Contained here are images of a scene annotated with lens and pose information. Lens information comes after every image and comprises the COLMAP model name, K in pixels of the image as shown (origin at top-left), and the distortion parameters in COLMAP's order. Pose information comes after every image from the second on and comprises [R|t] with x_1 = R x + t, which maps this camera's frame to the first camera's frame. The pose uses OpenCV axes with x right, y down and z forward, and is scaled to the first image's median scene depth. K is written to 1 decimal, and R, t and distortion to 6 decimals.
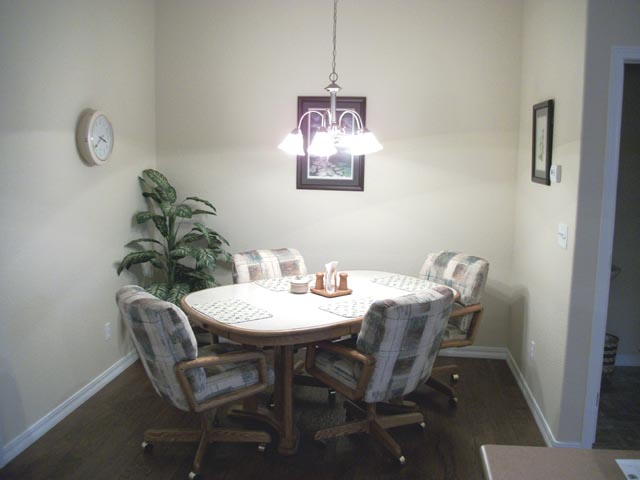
lens RADIAL K [[623.7, 0, 320.0], [0, 623.7, 240.0], [0, 0, 1]] dist [-0.126359, 0.032076]
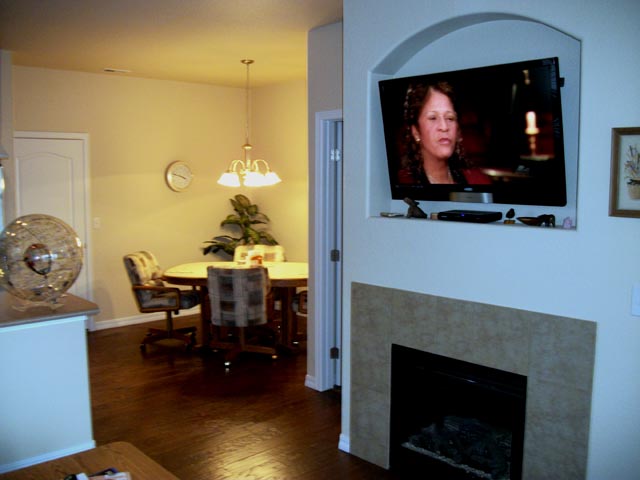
lens RADIAL K [[623.7, 0, 320.0], [0, 623.7, 240.0], [0, 0, 1]] dist [-0.126359, 0.032076]
pose [[0.777322, 0.047654, -0.627296, 1.024235], [-0.073409, 0.997186, -0.015211, 0.018044], [0.624806, 0.057873, 0.778633, -0.157139]]
